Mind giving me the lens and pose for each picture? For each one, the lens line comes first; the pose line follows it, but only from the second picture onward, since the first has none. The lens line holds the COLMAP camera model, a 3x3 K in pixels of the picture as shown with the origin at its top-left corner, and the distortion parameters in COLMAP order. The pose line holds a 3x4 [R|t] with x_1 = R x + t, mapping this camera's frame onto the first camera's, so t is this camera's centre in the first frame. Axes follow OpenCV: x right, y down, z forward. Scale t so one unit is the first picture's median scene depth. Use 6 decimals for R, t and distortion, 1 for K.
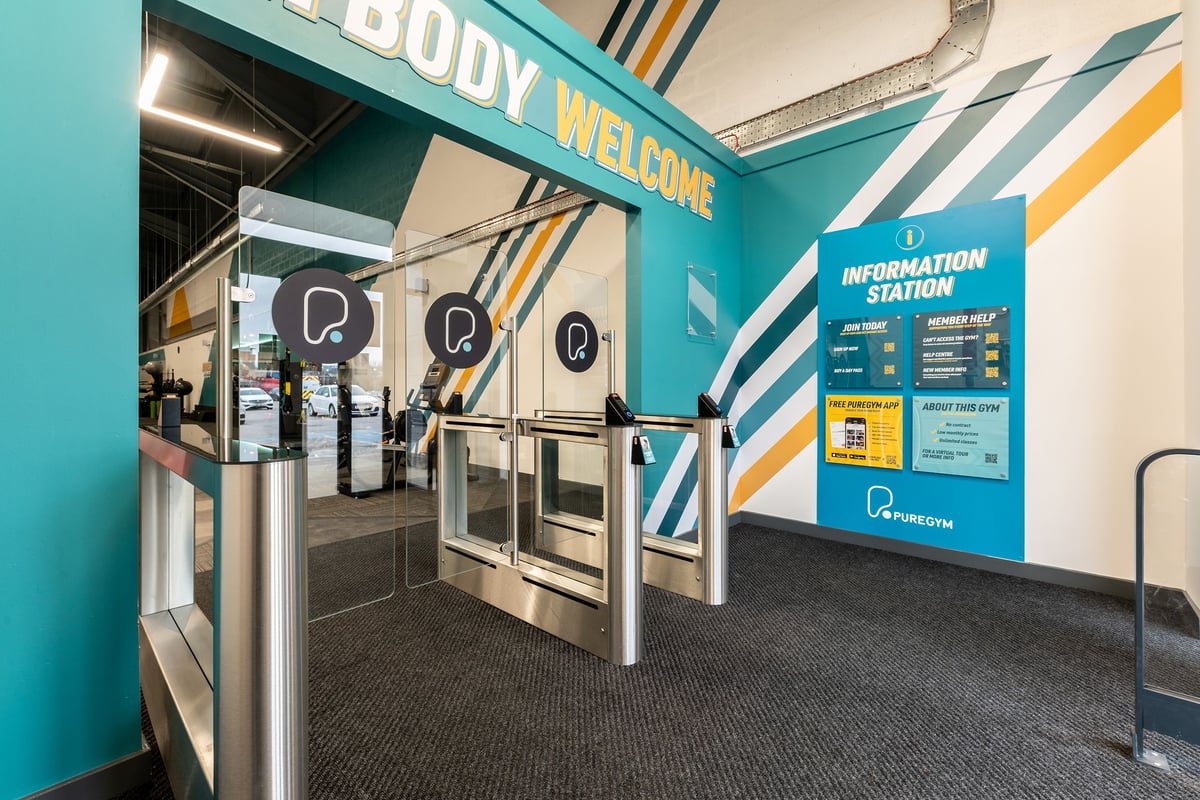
lens RADIAL K [[494.6, 0, 600.3], [0, 494.6, 392.9], [0, 0, 1]] dist [0.001189, 0.000061]
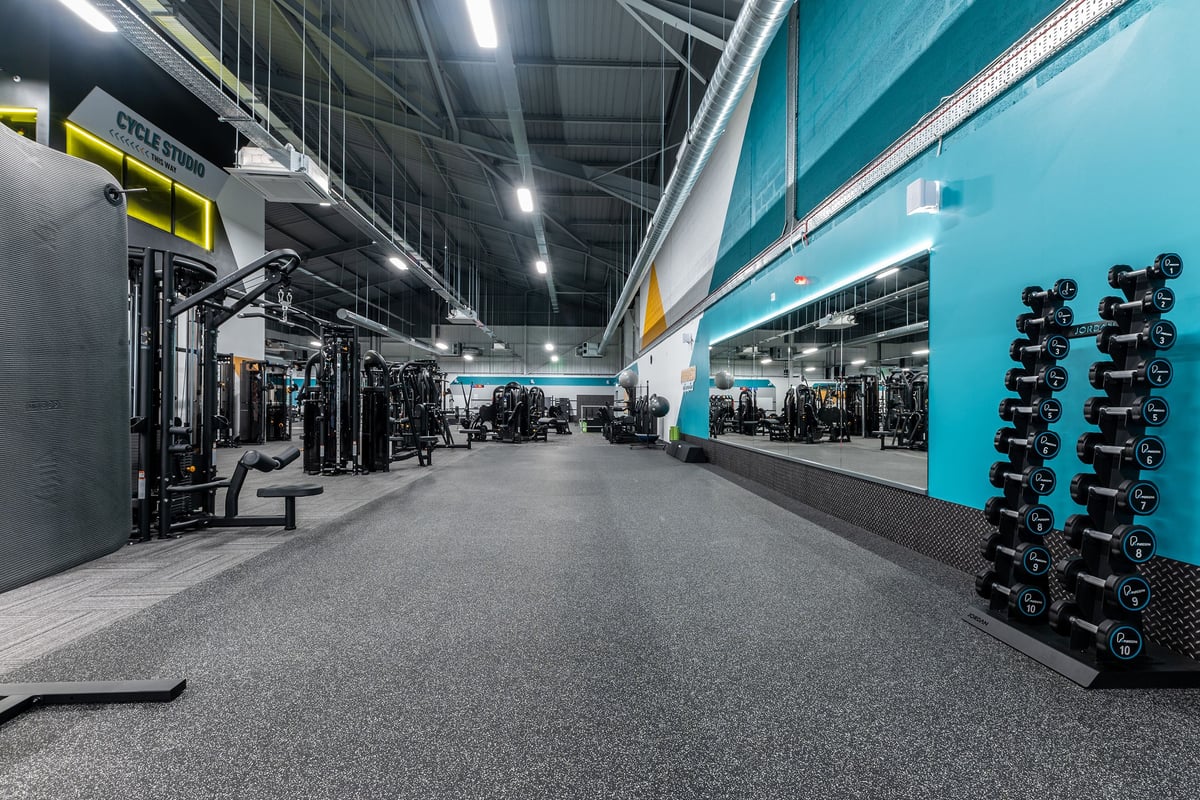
lens RADIAL K [[494.6, 0, 600.0], [0, 494.6, 403.1], [0, 0, 1]] dist [0.001189, 0.000061]
pose [[0.701657, -0.002553, -0.712510, -0.523688], [-0.007414, 0.999913, -0.010883, -0.009916], [0.712476, 0.012918, 0.701577, 0.584898]]
